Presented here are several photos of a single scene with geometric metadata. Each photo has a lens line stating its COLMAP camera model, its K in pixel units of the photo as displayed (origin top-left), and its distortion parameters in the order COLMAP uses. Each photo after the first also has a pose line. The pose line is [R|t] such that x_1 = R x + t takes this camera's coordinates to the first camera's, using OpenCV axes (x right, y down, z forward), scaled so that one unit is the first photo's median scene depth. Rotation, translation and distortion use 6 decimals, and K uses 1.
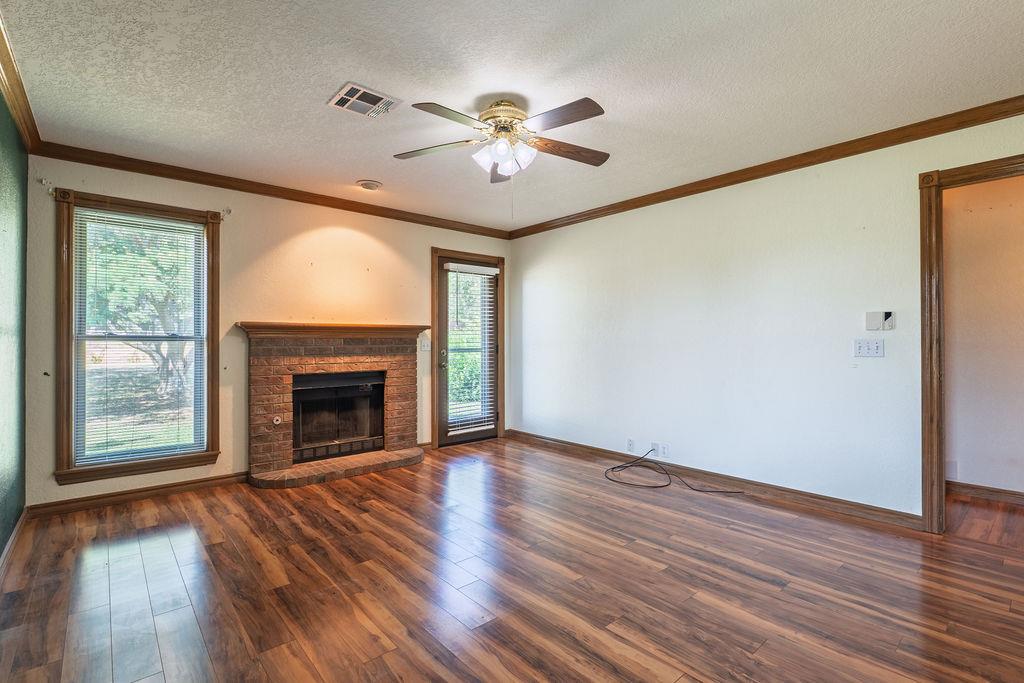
lens RADIAL K [[476.2, 0, 515.8], [0, 476.2, 338.8], [0, 0, 1]] dist [-0.011069, -0.000679]
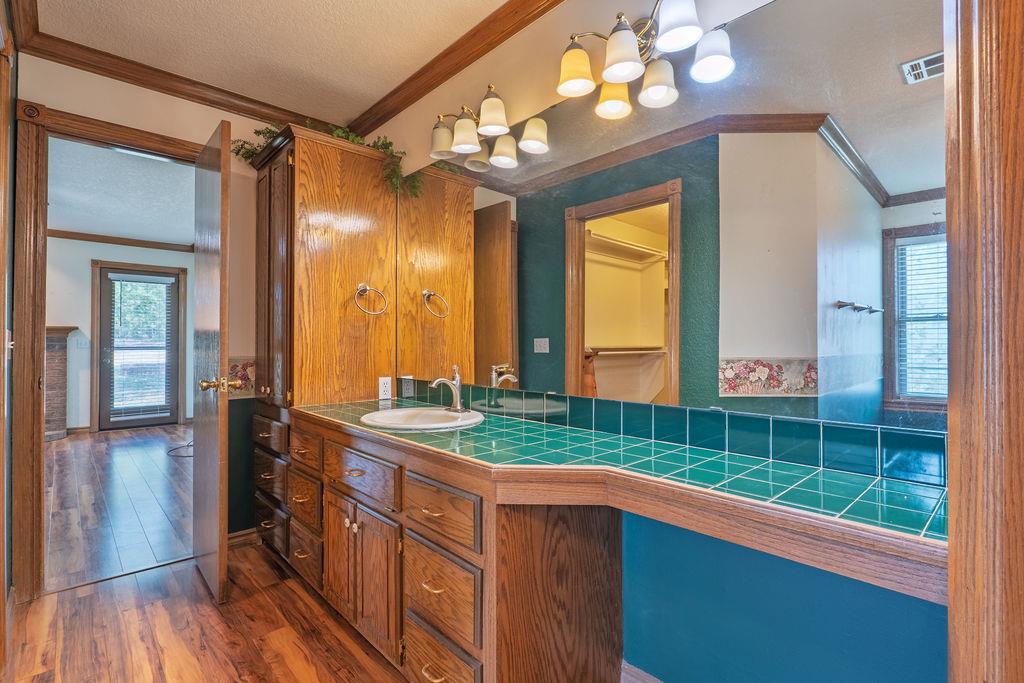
lens RADIAL K [[476.2, 0, 511.6], [0, 476.2, 341.7], [0, 0, 1]] dist [-0.011069, -0.000679]
pose [[0.998915, 0.010557, 0.045359, 0.943005], [-0.010697, 0.999939, 0.002851, -0.006077], [-0.045326, -0.003333, 0.998967, -0.238909]]
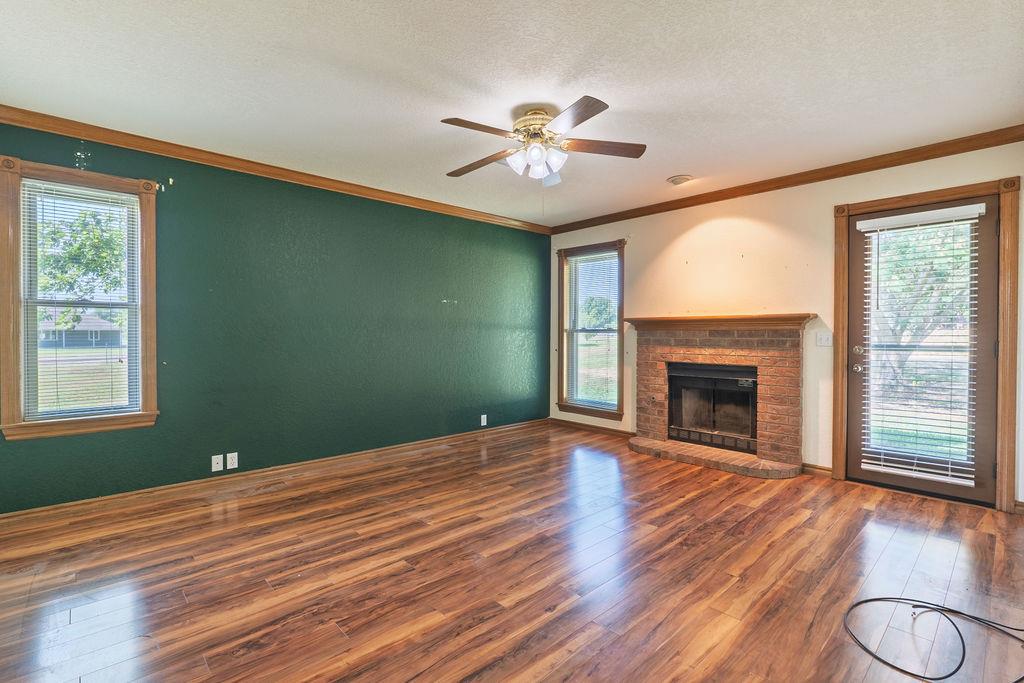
lens RADIAL K [[476.2, 0, 512.2], [0, 476.2, 338.3], [0, 0, 1]] dist [-0.011069, -0.000679]
pose [[0.021244, 0.013484, -0.999683, 0.648388], [0.003382, 0.999902, 0.013559, 0.001012], [0.999769, -0.003669, 0.021197, 0.566502]]
